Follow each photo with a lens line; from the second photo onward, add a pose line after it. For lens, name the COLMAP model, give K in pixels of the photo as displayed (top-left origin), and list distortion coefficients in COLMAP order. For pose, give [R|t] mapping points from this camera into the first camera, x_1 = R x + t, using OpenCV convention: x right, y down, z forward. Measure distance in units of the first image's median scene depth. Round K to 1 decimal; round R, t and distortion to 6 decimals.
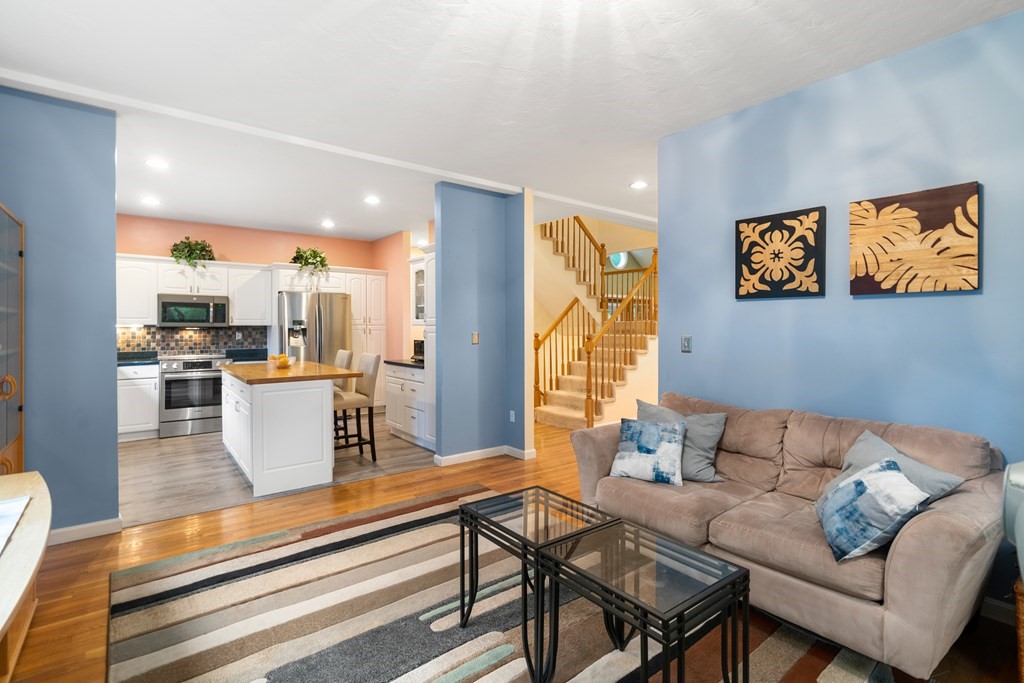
lens RADIAL K [[472.5, 0, 500.5], [0, 472.5, 328.0], [0, 0, 1]] dist [-0.002185, 0.000061]
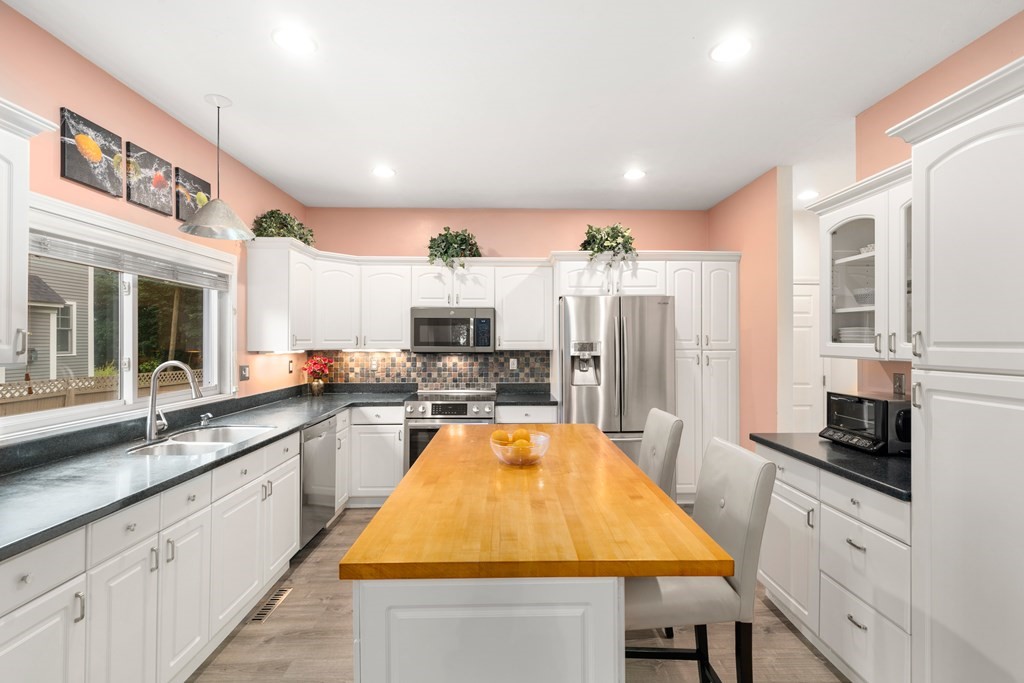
lens RADIAL K [[472.5, 0, 513.6], [0, 472.5, 341.2], [0, 0, 1]] dist [-0.002185, 0.000061]
pose [[0.810854, -0.000142, -0.585249, -0.151466], [-0.001050, 0.999998, -0.001699, -0.017153], [0.585248, 0.001992, 0.810852, 0.456851]]
